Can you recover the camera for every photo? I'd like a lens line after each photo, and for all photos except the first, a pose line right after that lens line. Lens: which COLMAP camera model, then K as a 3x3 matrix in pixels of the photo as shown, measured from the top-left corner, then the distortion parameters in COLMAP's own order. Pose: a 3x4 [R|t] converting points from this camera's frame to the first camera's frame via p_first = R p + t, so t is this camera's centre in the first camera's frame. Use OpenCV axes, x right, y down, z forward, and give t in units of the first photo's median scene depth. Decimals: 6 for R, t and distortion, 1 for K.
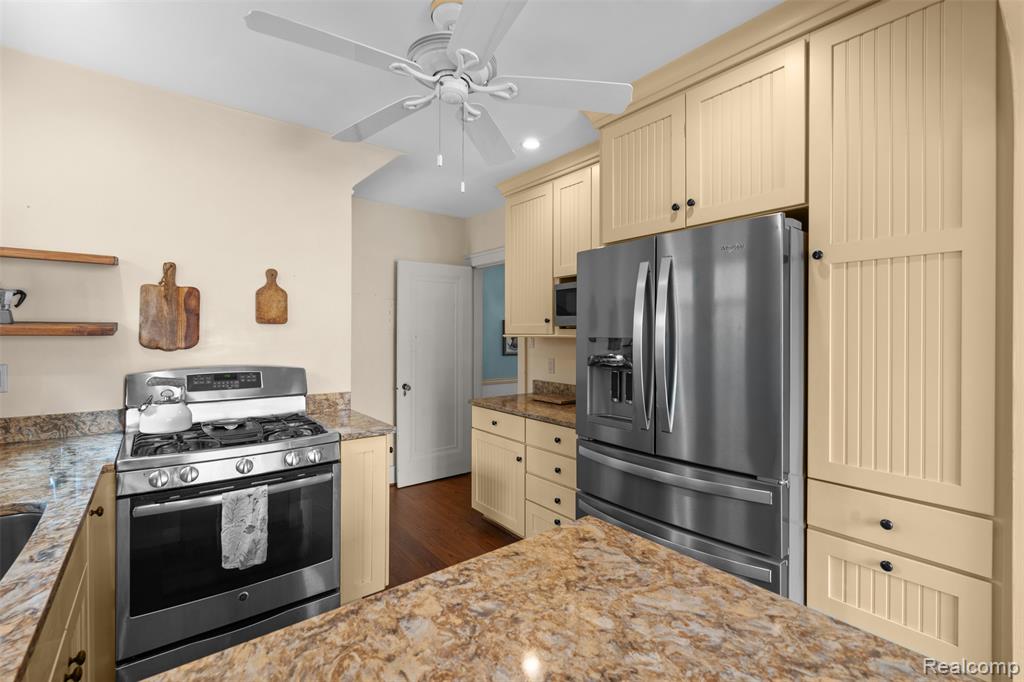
lens RADIAL K [[453.6, 0, 514.3], [0, 453.6, 334.3], [0, 0, 1]] dist [-0.007172, 0.002069]
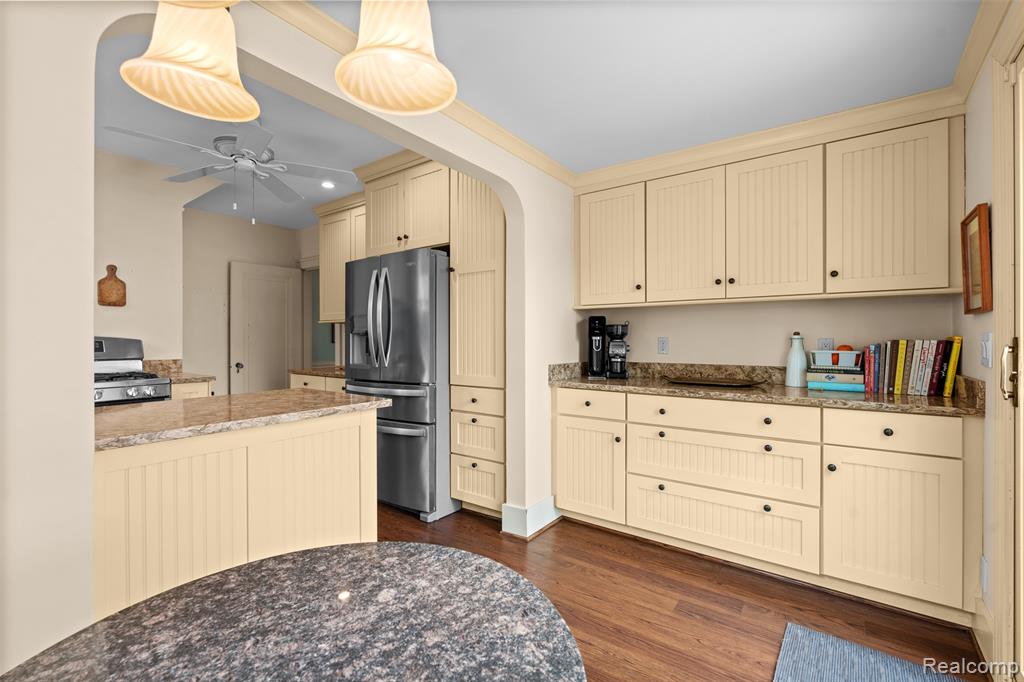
lens RADIAL K [[453.6, 0, 521.6], [0, 453.6, 341.1], [0, 0, 1]] dist [-0.007172, 0.002069]
pose [[0.963491, -0.003499, 0.267718, 0.300538], [0.003294, 0.999994, 0.001218, 0.091994], [-0.267721, -0.000292, 0.963497, -0.672384]]
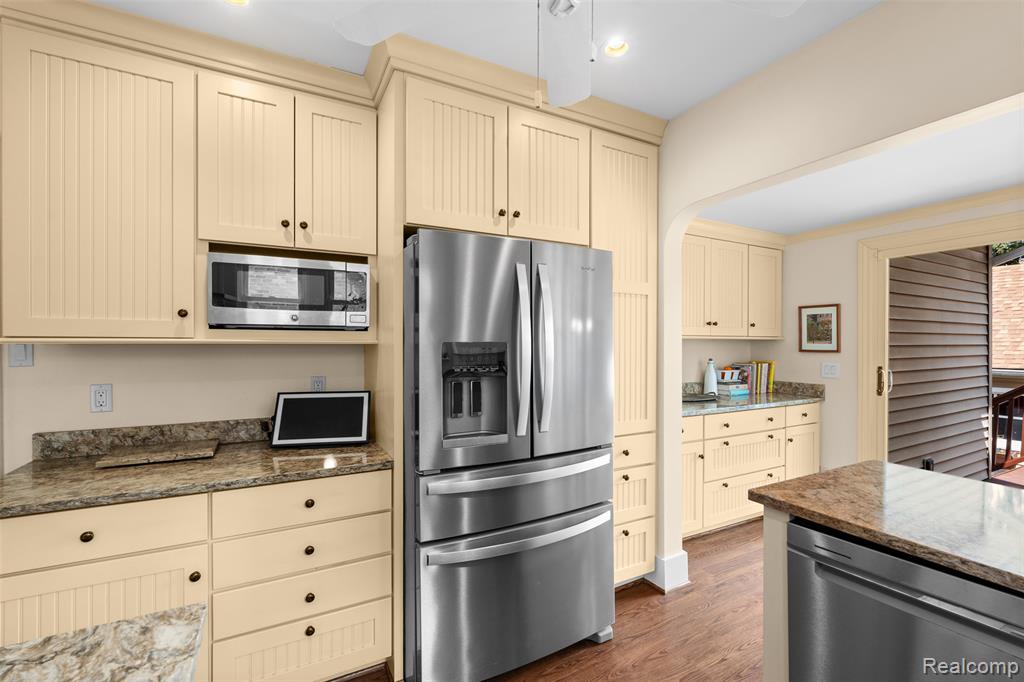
lens RADIAL K [[453.6, 0, 505.0], [0, 453.6, 343.2], [0, 0, 1]] dist [-0.007172, 0.002069]
pose [[0.173637, -0.005923, 0.984792, -0.564239], [-0.001078, 0.999980, 0.006204, 0.003720], [-0.984809, -0.002139, 0.173627, 0.720660]]
